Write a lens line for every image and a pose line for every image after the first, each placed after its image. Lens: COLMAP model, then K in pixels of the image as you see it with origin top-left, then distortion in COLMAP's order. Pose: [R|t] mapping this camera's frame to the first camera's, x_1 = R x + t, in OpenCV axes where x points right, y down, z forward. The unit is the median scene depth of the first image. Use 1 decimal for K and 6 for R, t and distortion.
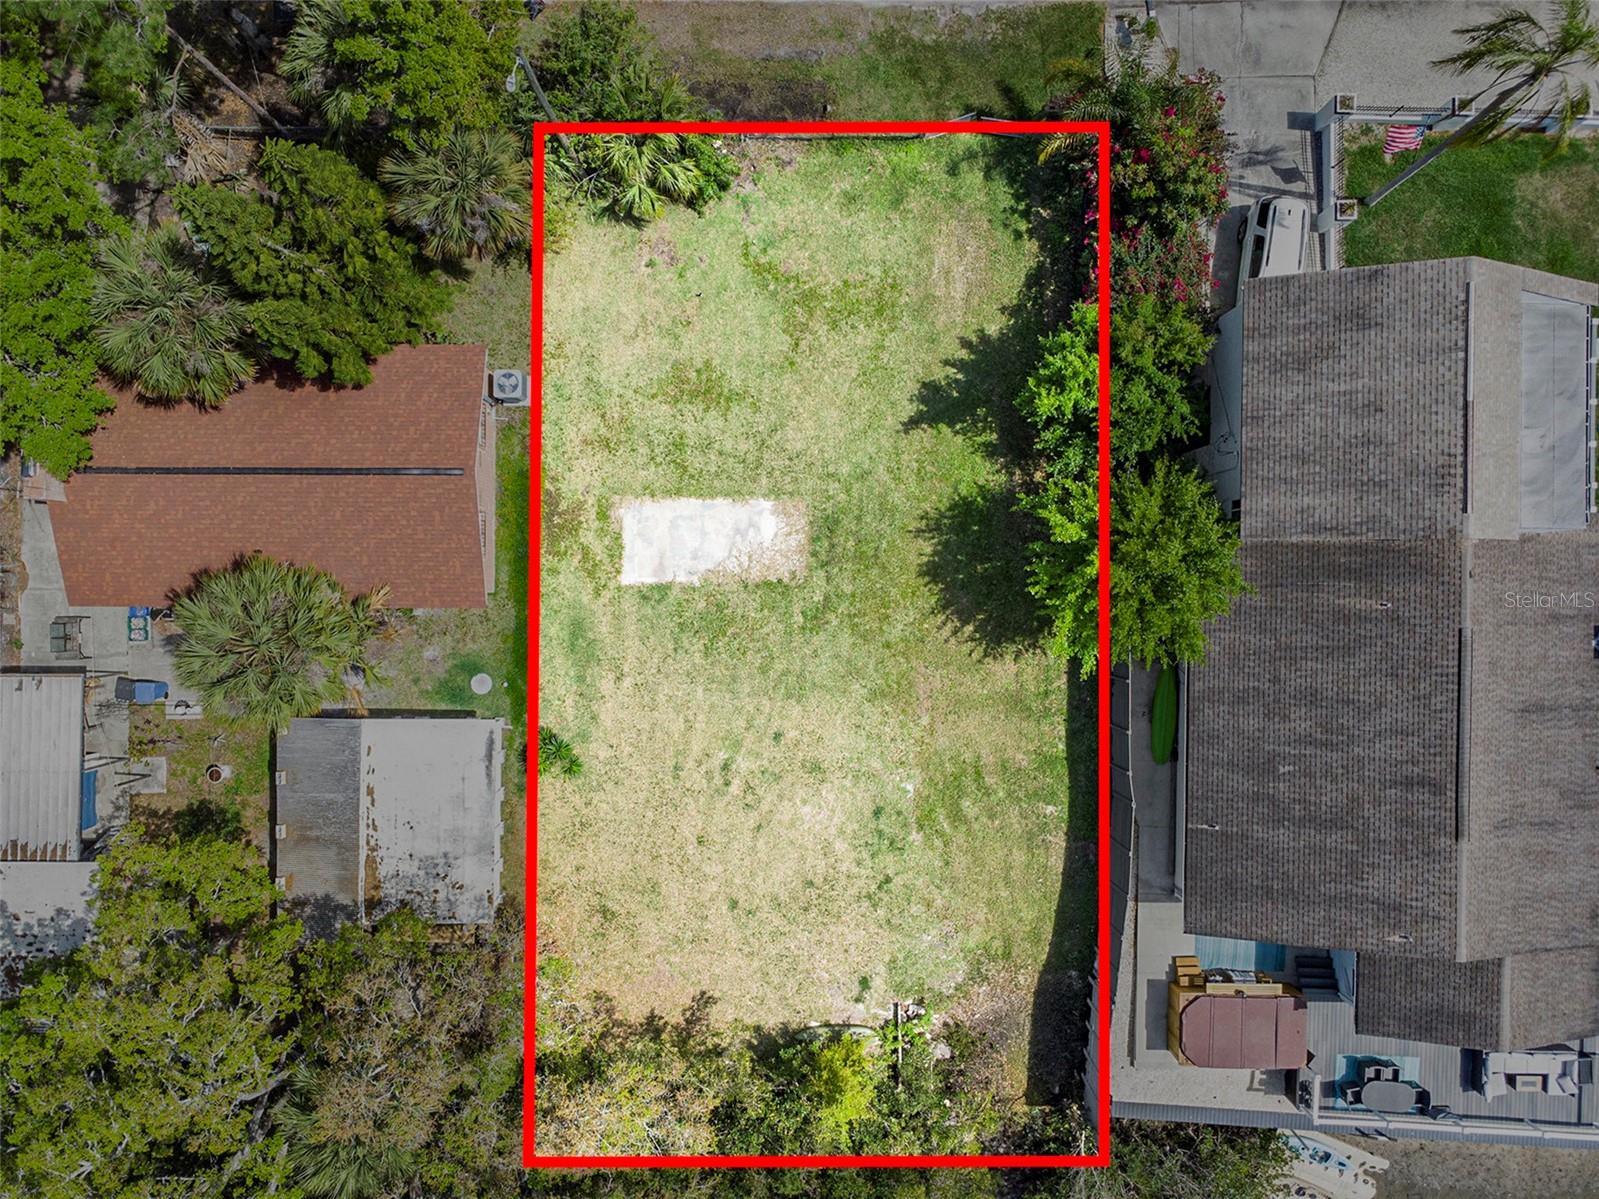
lens RADIAL K [[1161.7, 0, 797.8], [0, 1161.7, 592.4], [0, 0, 1]] dist [0.009572, -0.002170]
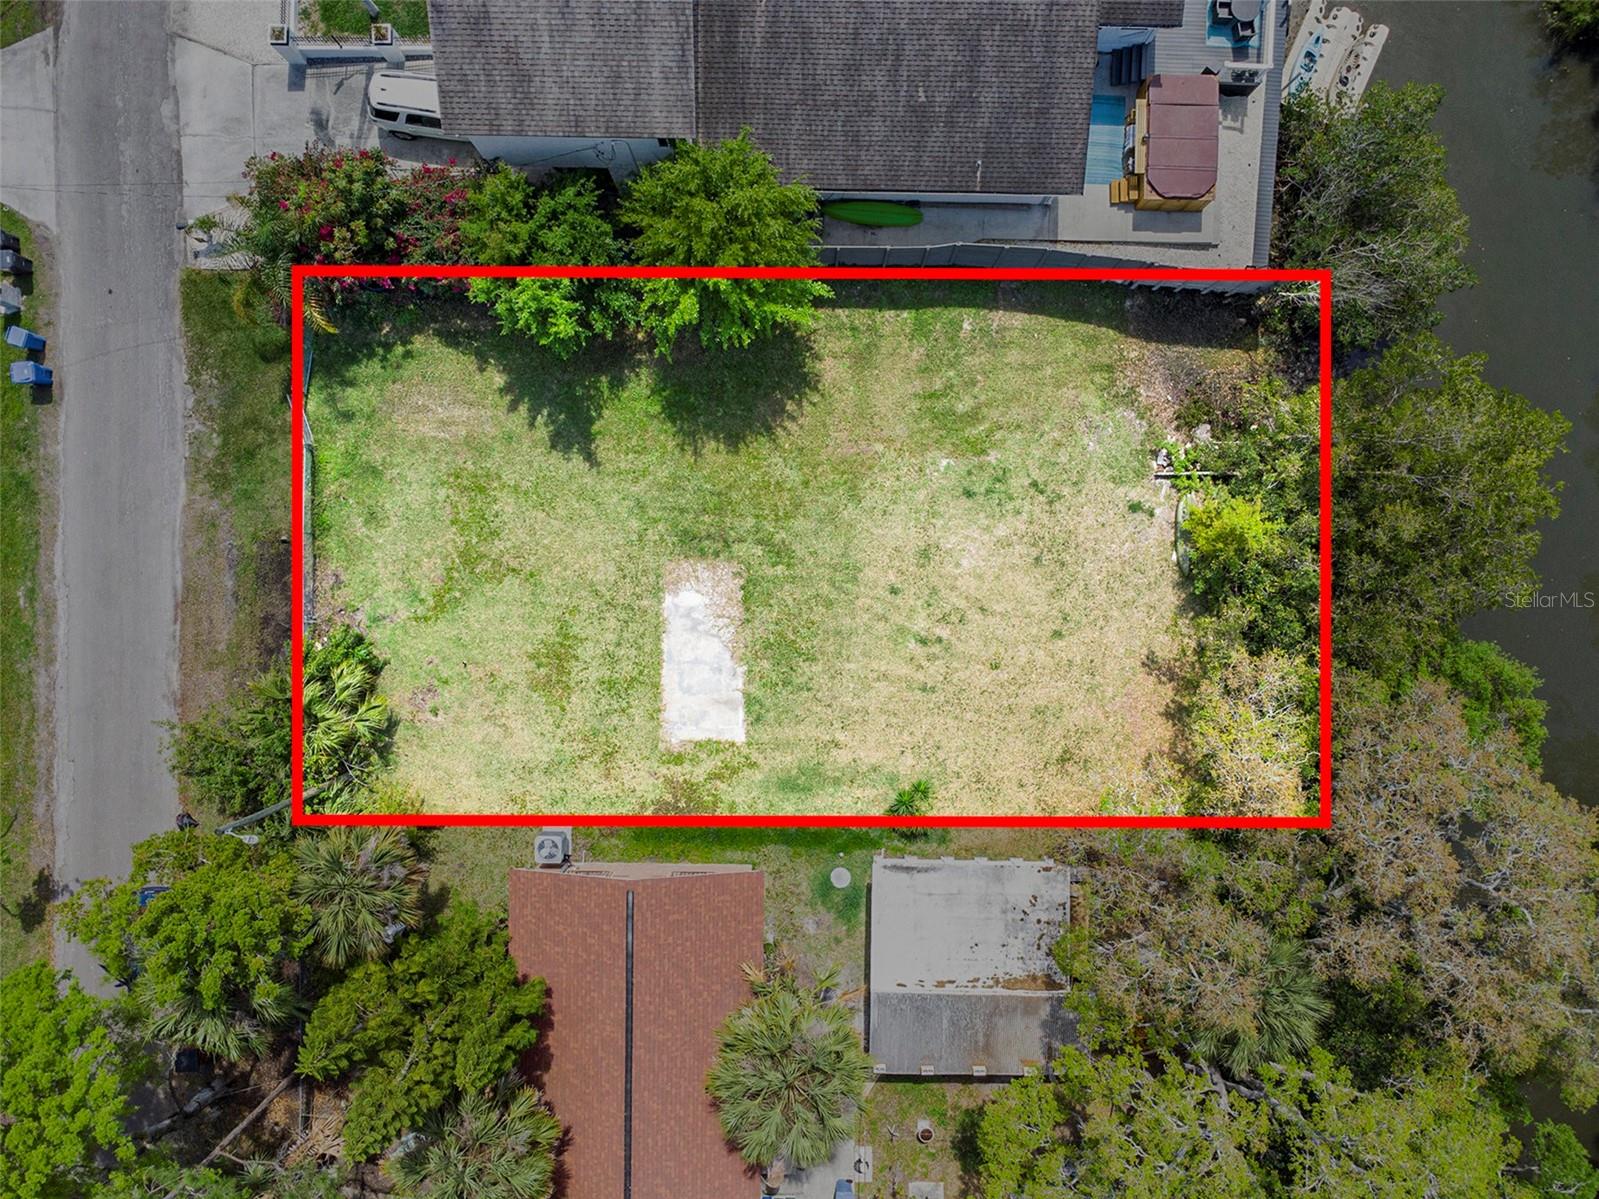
lens RADIAL K [[1161.7, 0, 797.0], [0, 1161.7, 593.9], [0, 0, 1]] dist [0.009572, -0.002170]
pose [[0.005089, -0.999940, -0.009676, -0.010630], [0.999972, 0.005143, -0.005507, 0.044222], [0.005557, -0.009648, 0.999938, -0.028905]]
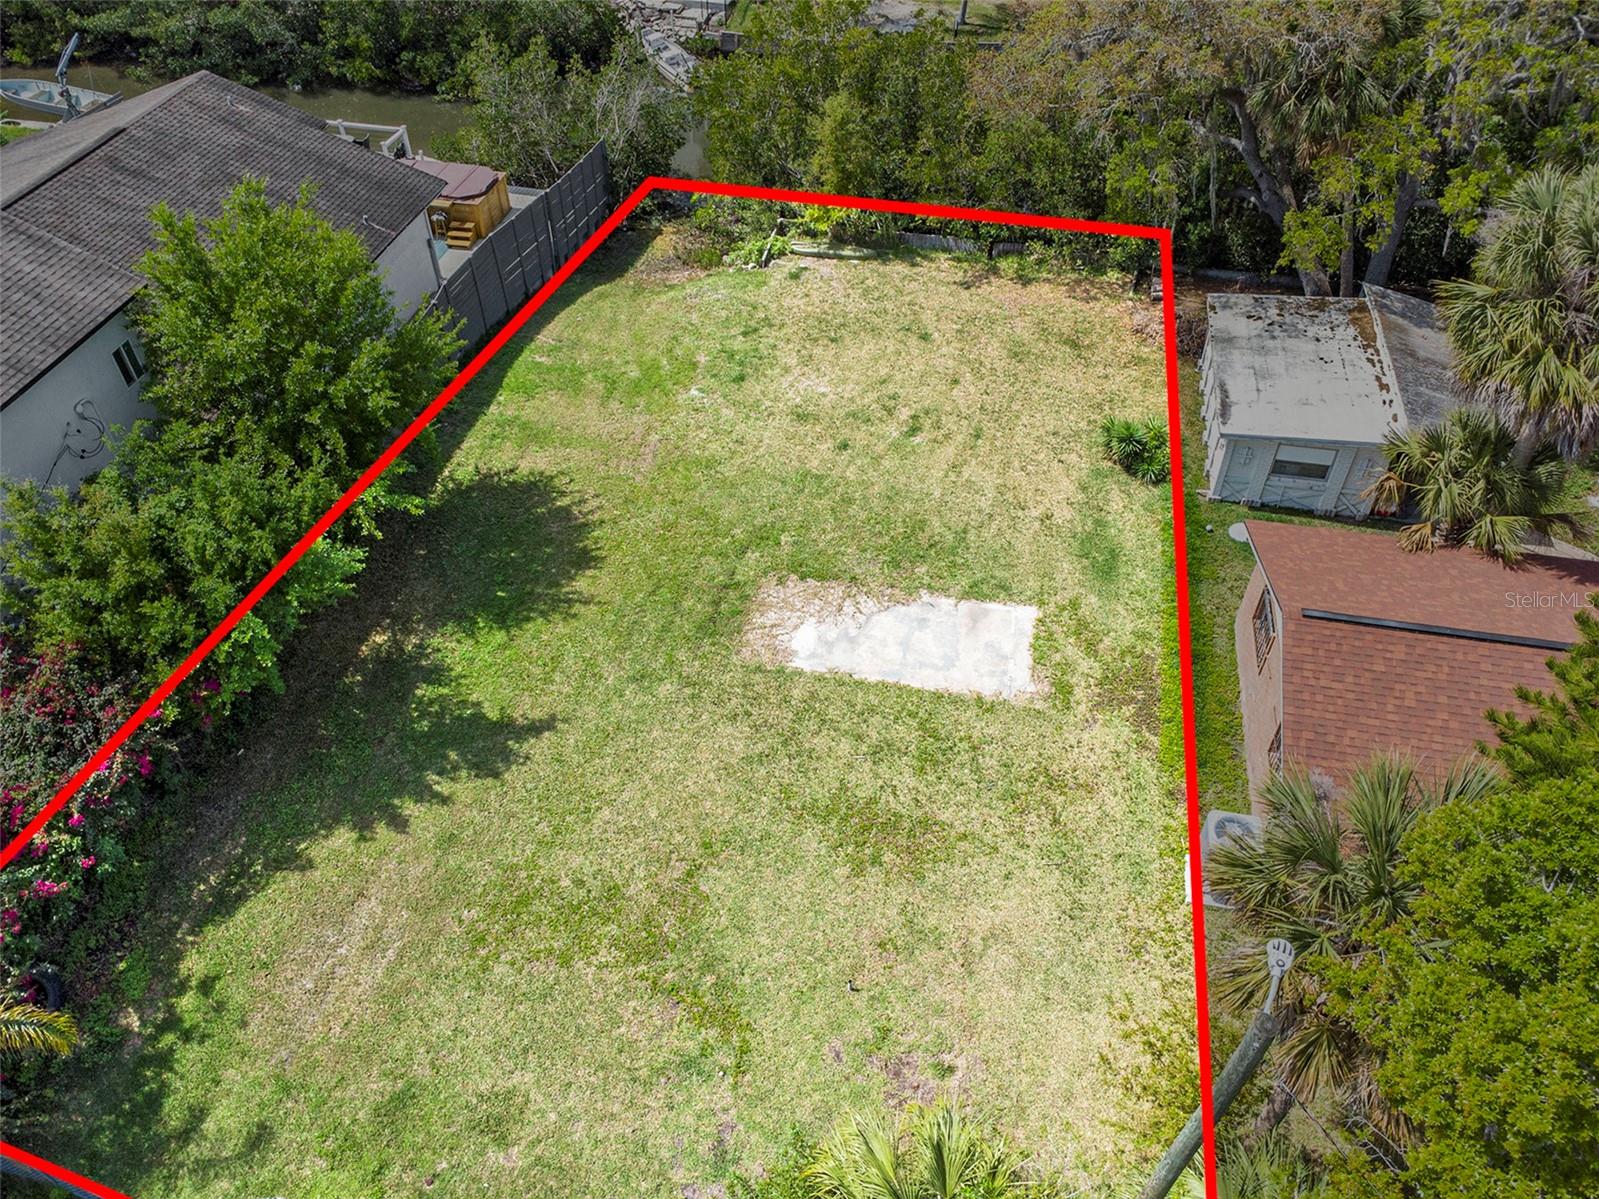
lens RADIAL K [[1161.7, 0, 790.6], [0, 1161.7, 593.1], [0, 0, 1]] dist [0.009572, -0.002170]
pose [[-0.980872, -0.136490, 0.138786, -0.104775], [0.194656, -0.687001, 0.700099, -0.496267], [-0.000211, 0.713723, 0.700428, 0.529497]]
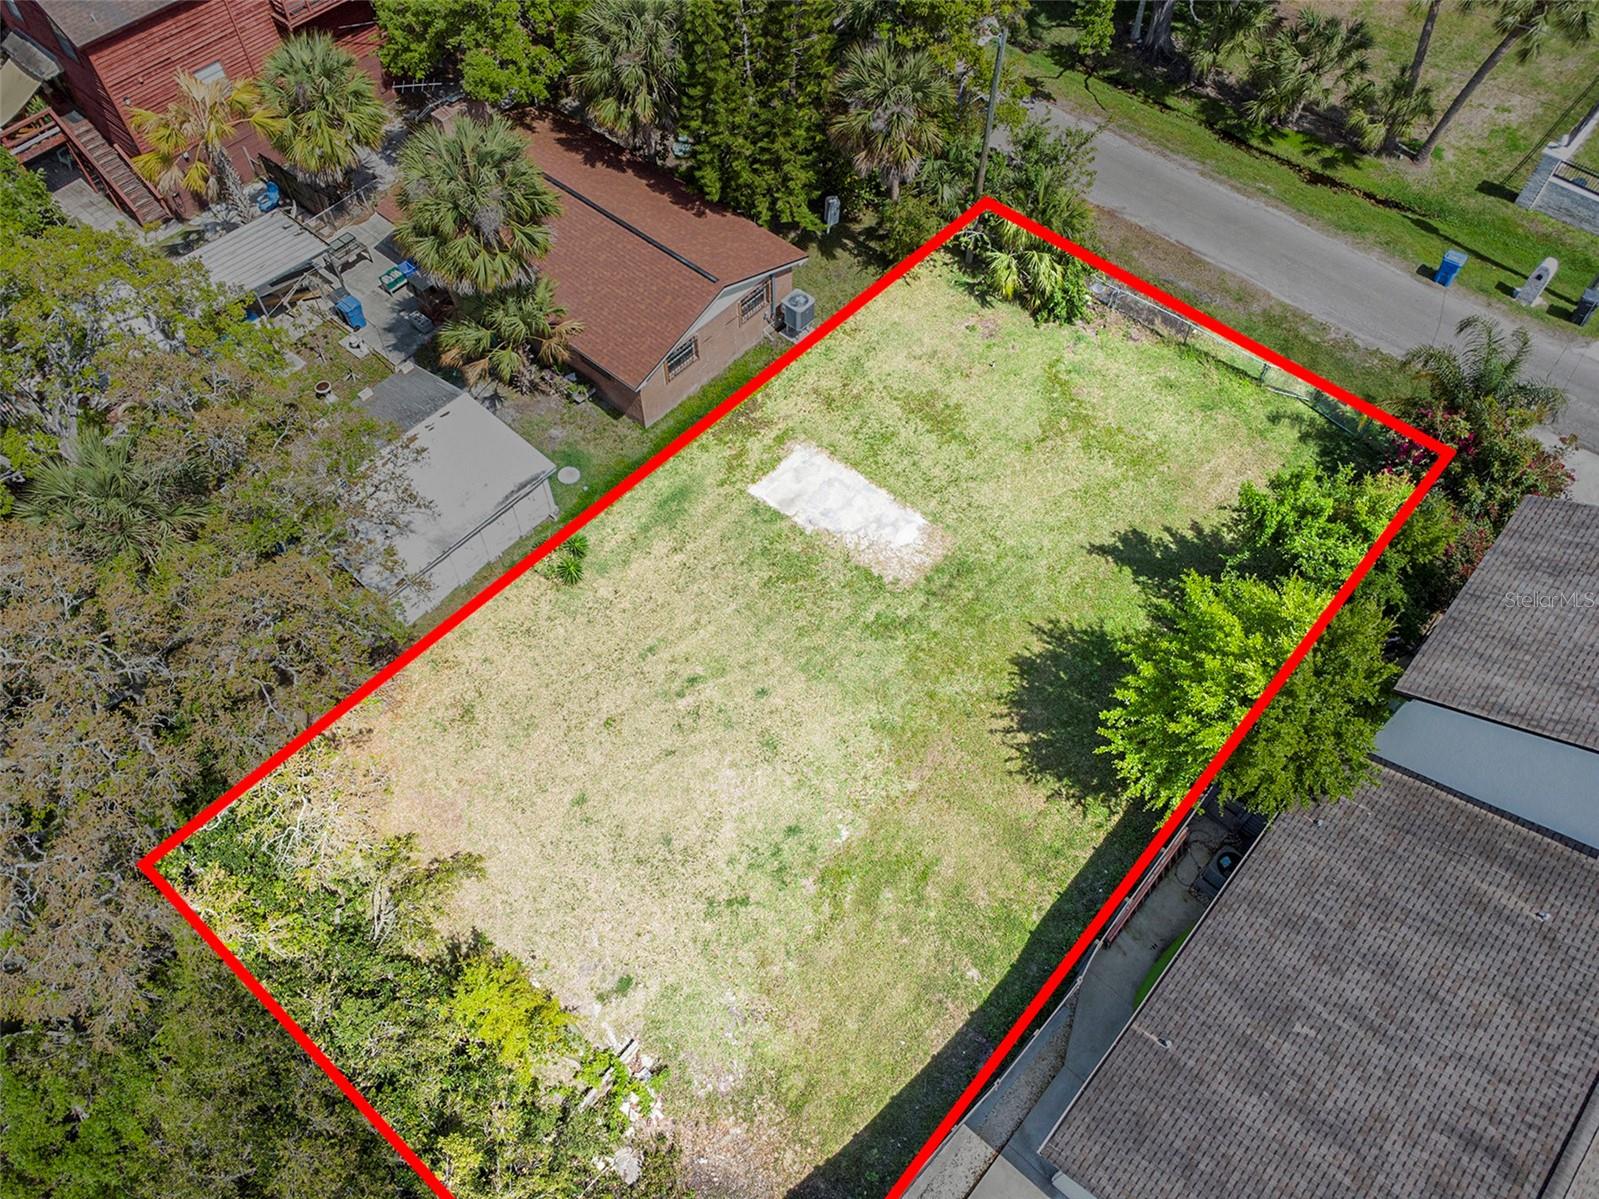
lens RADIAL K [[1161.7, 0, 799.2], [0, 1161.7, 597.0], [0, 0, 1]] dist [0.009572, -0.002170]
pose [[0.756368, 0.541241, -0.367378, 0.276590], [-0.654146, 0.625025, -0.425954, 0.424729], [-0.000923, 0.562496, 0.826799, 0.264962]]
